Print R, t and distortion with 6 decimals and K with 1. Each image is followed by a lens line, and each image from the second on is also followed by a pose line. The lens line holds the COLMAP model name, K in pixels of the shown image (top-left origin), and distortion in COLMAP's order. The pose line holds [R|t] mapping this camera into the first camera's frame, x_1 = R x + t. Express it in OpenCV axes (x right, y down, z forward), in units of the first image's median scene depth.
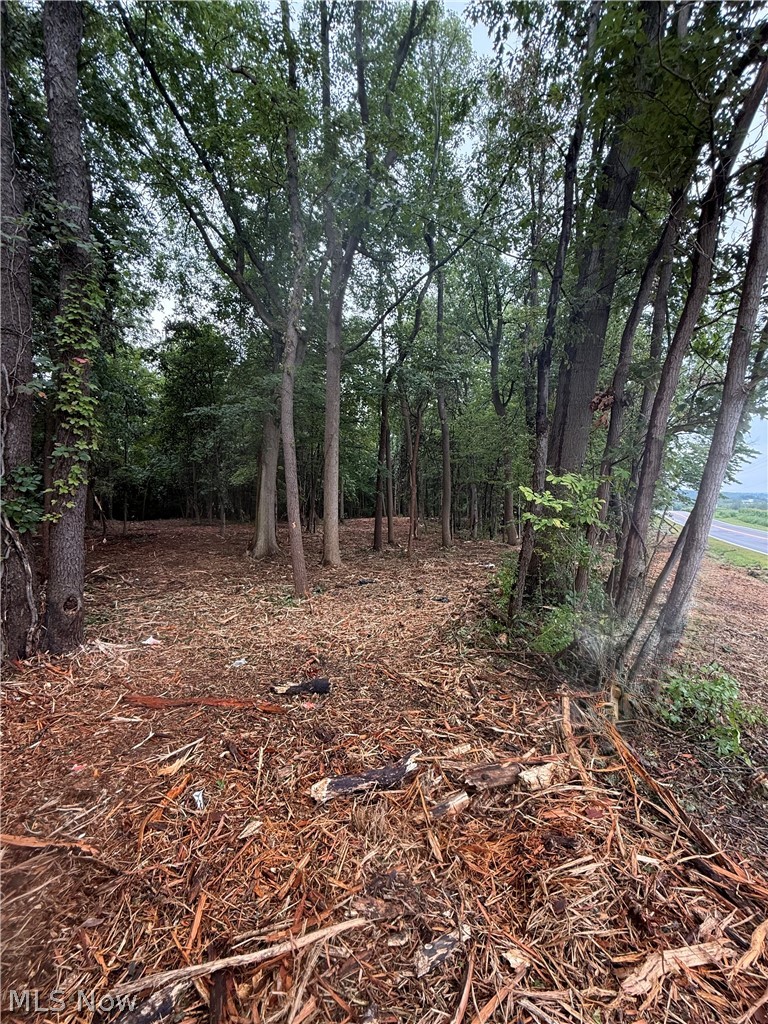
lens RADIAL K [[409.7, 0, 385.1], [0, 409.7, 508.5], [0, 0, 1]] dist [0.001727, 0.000070]
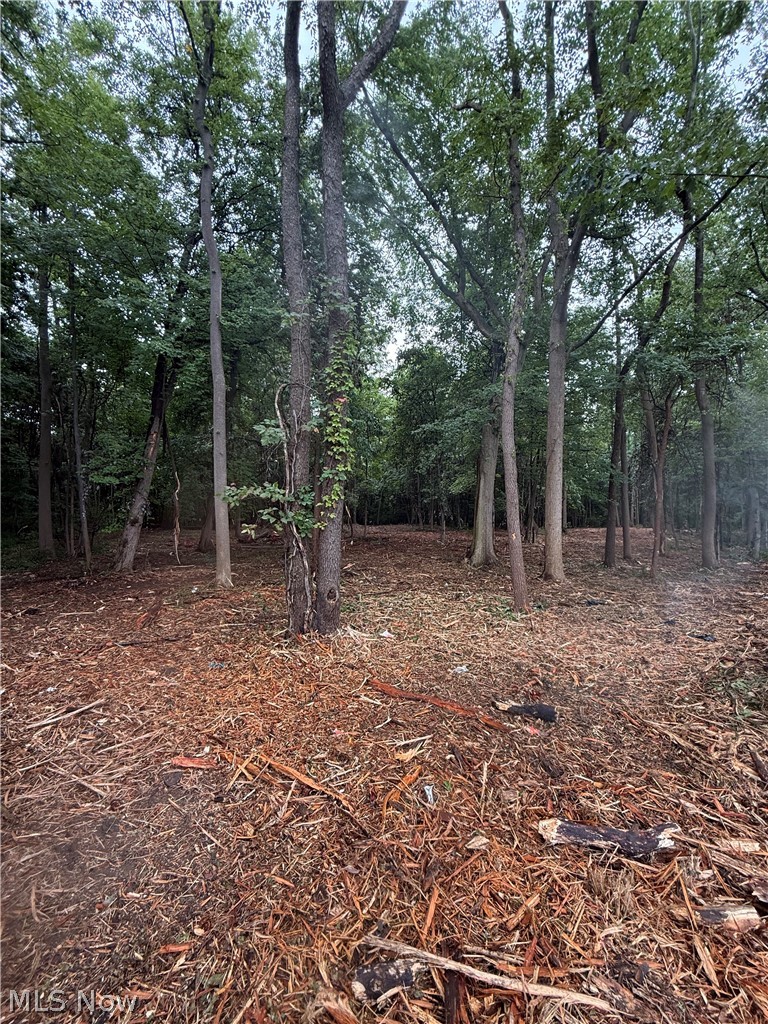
lens RADIAL K [[409.7, 0, 382.7], [0, 409.7, 507.8], [0, 0, 1]] dist [0.001727, 0.000070]
pose [[0.867013, 0.002608, -0.498279, -0.007806], [-0.012130, 0.999800, -0.015874, -0.009791], [0.498138, 0.019807, 0.866872, -0.005770]]
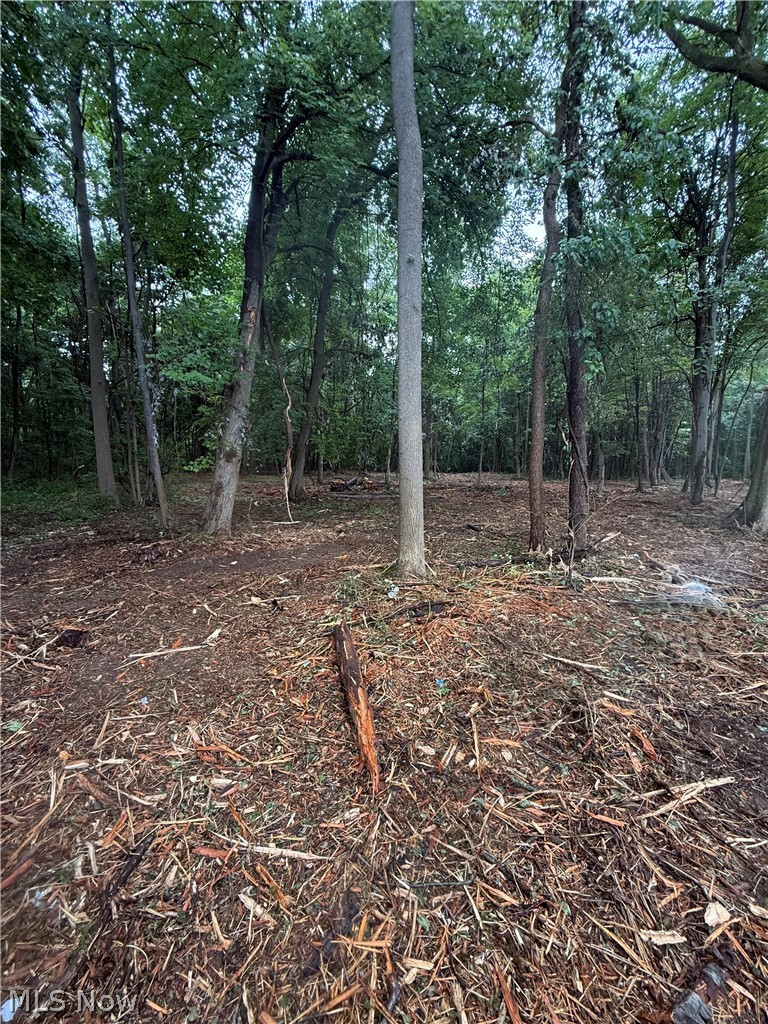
lens RADIAL K [[409.7, 0, 382.5], [0, 409.7, 510.3], [0, 0, 1]] dist [0.001727, 0.000070]
pose [[0.808724, 0.083703, -0.582202, -0.889964], [-0.019881, 0.993147, 0.115169, 0.051977], [0.587852, -0.081565, 0.804846, 0.360576]]
